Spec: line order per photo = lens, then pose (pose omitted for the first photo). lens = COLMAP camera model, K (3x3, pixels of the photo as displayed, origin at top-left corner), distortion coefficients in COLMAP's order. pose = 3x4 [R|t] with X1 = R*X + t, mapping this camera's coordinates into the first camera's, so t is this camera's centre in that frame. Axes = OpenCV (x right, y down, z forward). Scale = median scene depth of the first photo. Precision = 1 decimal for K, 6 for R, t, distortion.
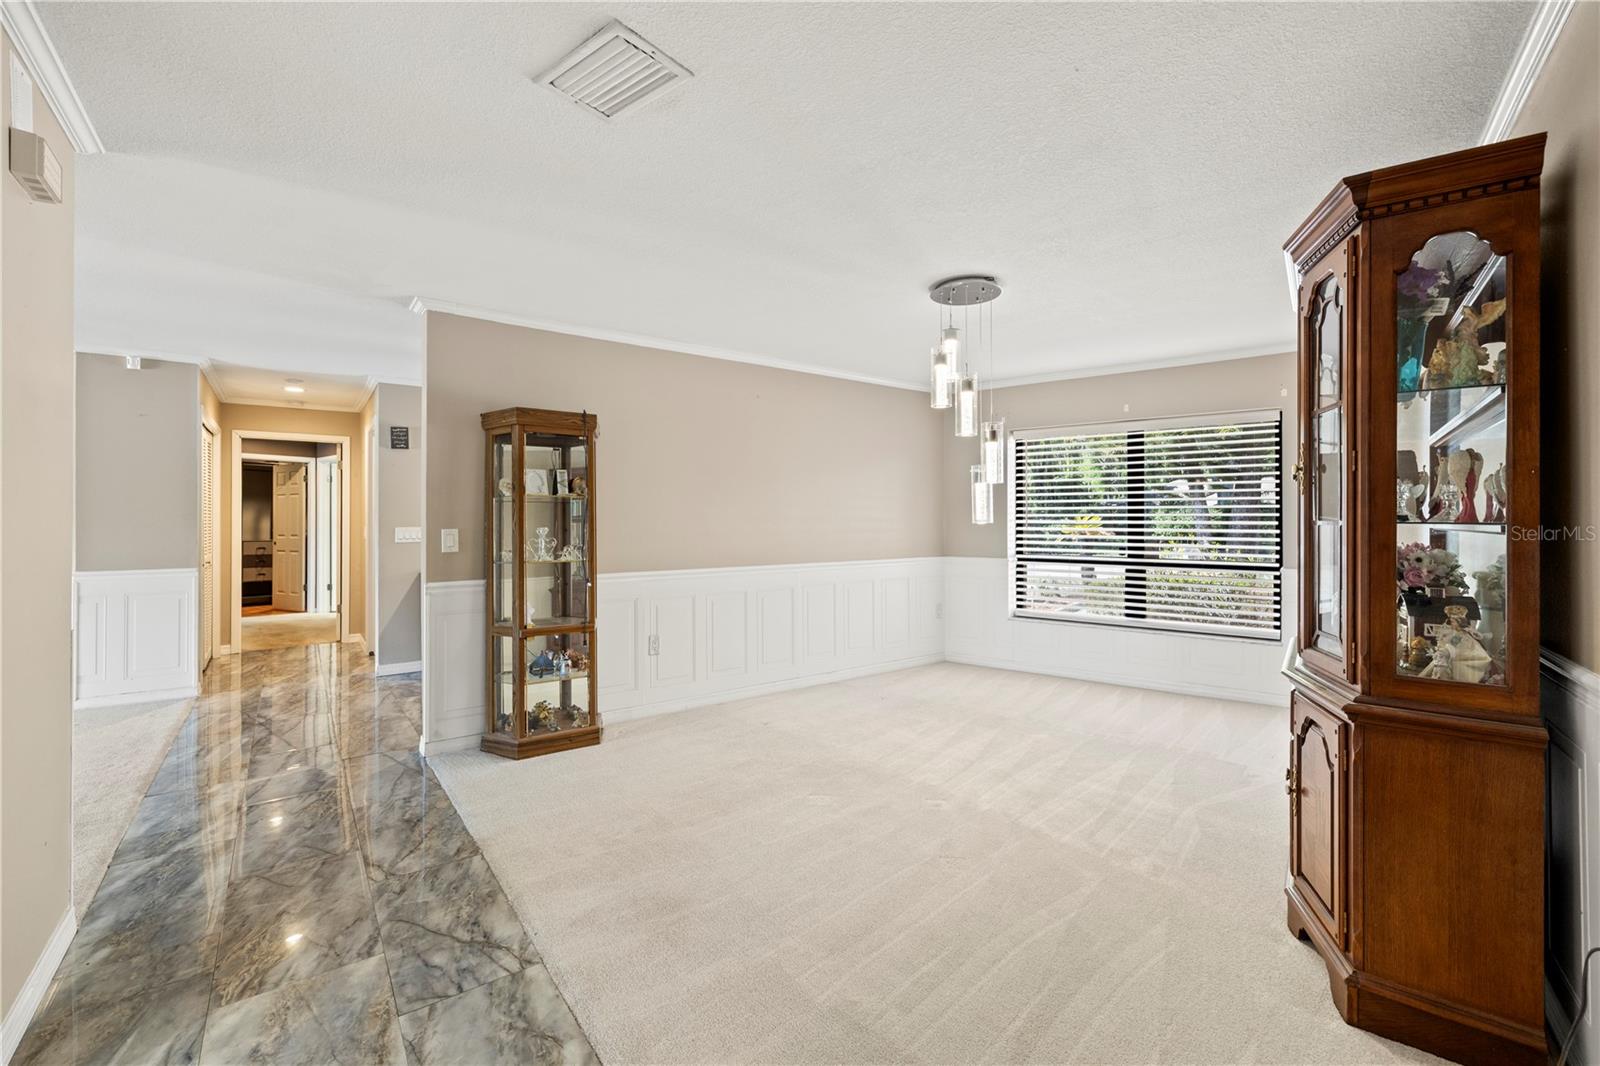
lens RADIAL K [[675.9, 0, 817.8], [0, 675.9, 490.7], [0, 0, 1]] dist [0.002659, 0.001483]
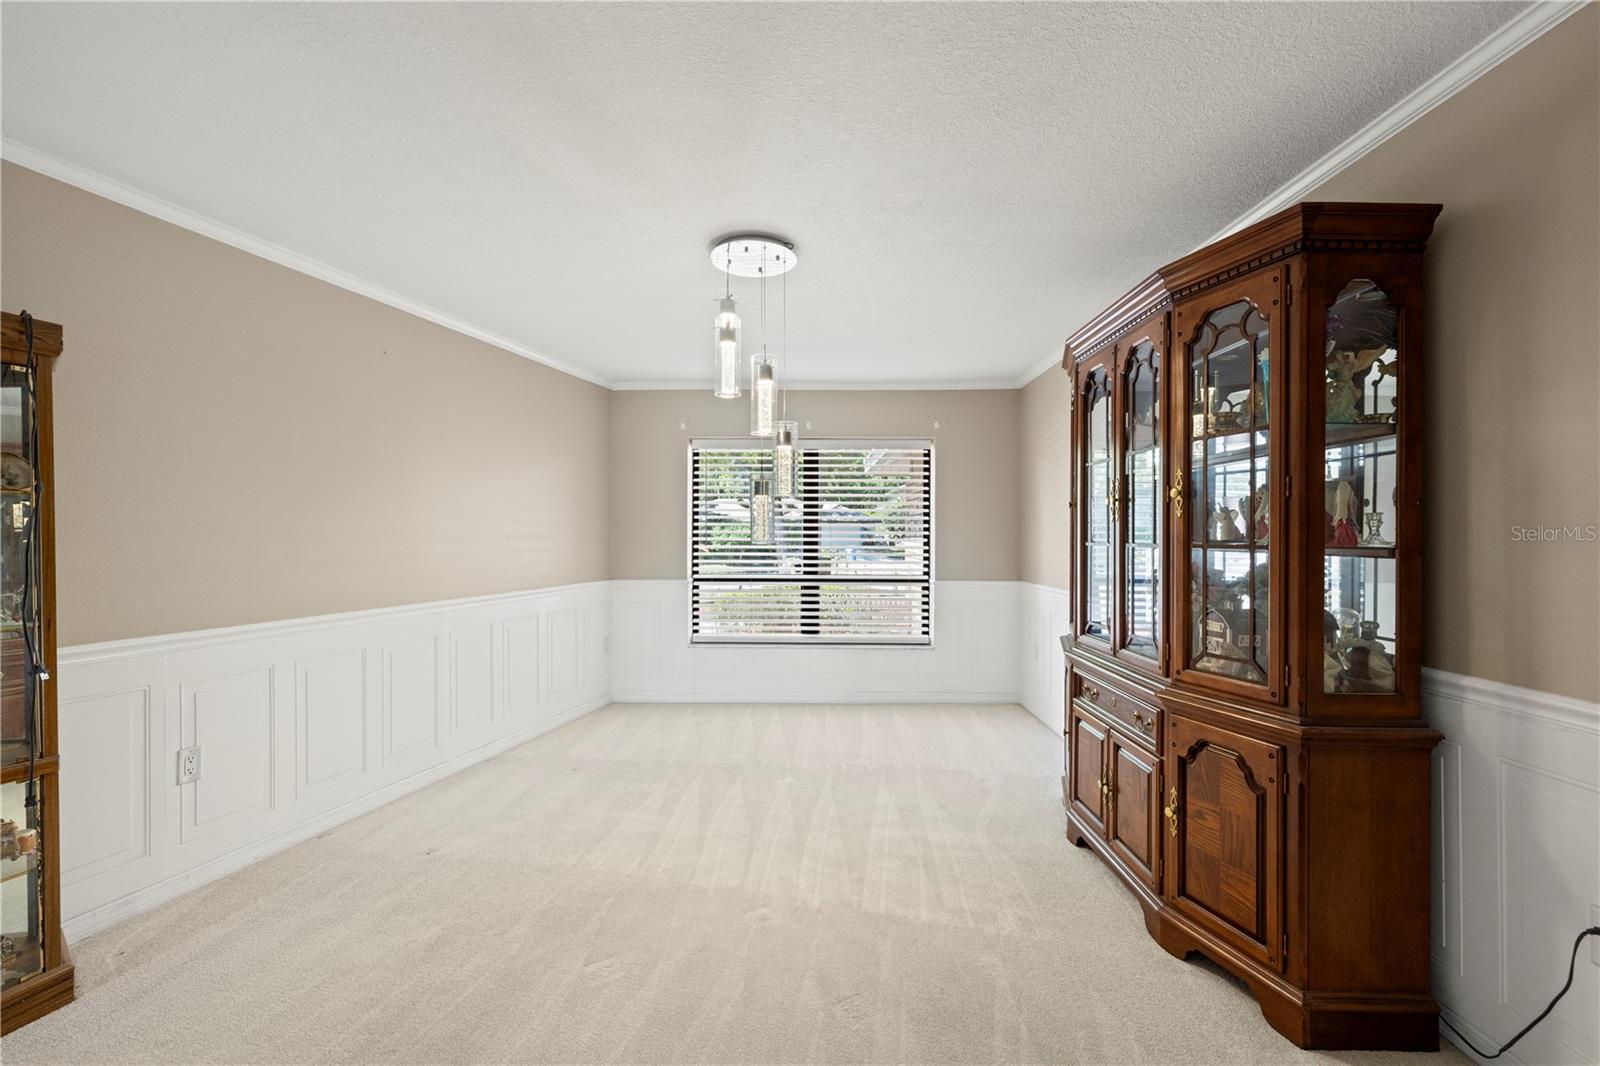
lens RADIAL K [[675.9, 0, 830.6], [0, 675.9, 516.7], [0, 0, 1]] dist [0.002659, 0.001483]
pose [[0.806535, 0.017445, 0.590929, -0.167017], [-0.027769, 0.999579, 0.008392, 0.005584], [-0.590534, -0.023178, 0.806680, 0.270983]]
